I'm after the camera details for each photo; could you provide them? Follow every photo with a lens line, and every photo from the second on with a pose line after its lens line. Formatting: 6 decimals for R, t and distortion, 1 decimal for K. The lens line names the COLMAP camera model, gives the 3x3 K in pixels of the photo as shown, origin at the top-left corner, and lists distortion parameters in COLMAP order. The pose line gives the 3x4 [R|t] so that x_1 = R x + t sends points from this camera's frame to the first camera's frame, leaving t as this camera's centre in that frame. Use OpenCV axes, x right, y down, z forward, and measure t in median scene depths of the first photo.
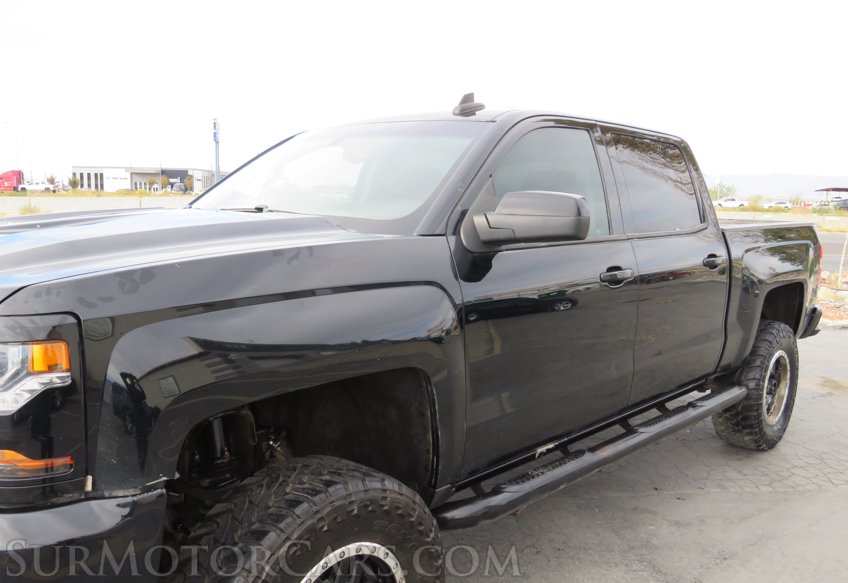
lens RADIAL K [[682.3, 0, 424.0], [0, 682.3, 291.5], [0, 0, 1]] dist [-0.021605, -0.001950]
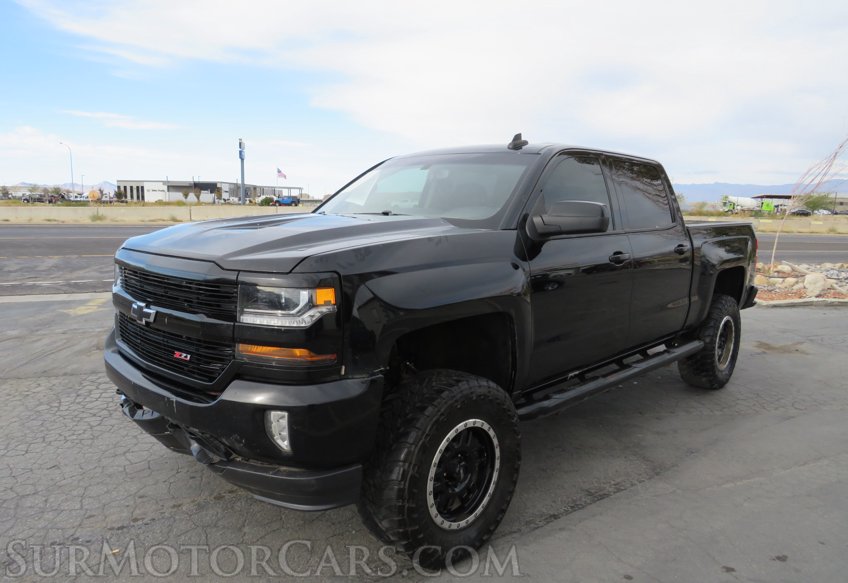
lens RADIAL K [[584.0, 0, 424.0], [0, 584.0, 291.5], [0, 0, 1]] dist [-0.025131, 0.000647]
pose [[0.999933, -0.006940, 0.009278, -0.134482], [0.006851, 0.999931, 0.009546, 0.030821], [-0.009343, -0.009482, 0.999911, -0.226072]]
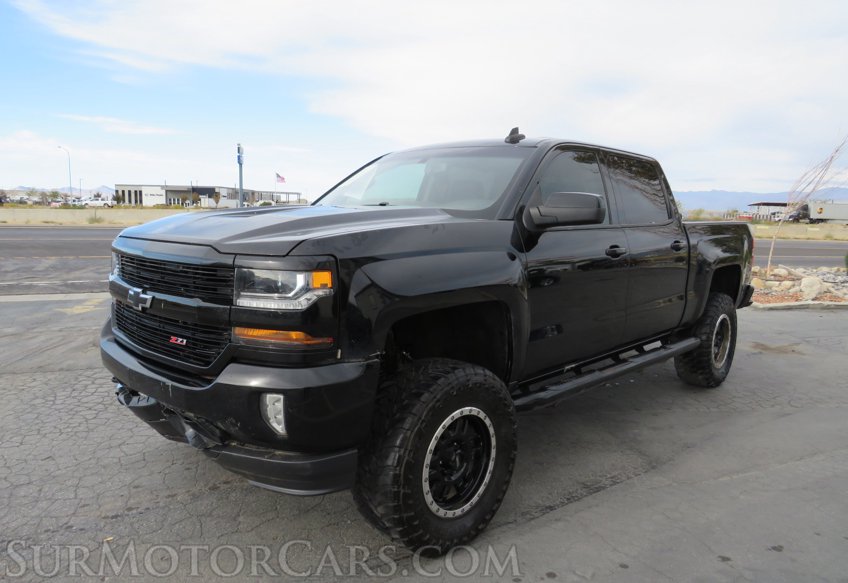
lens RADIAL K [[584.0, 0, 424.0], [0, 584.0, 291.5], [0, 0, 1]] dist [-0.025131, 0.000647]
pose [[0.999909, -0.002249, 0.013264, -0.133015], [0.002256, 0.999997, -0.000528, 0.056125], [-0.013263, 0.000558, 0.999912, -0.227614]]
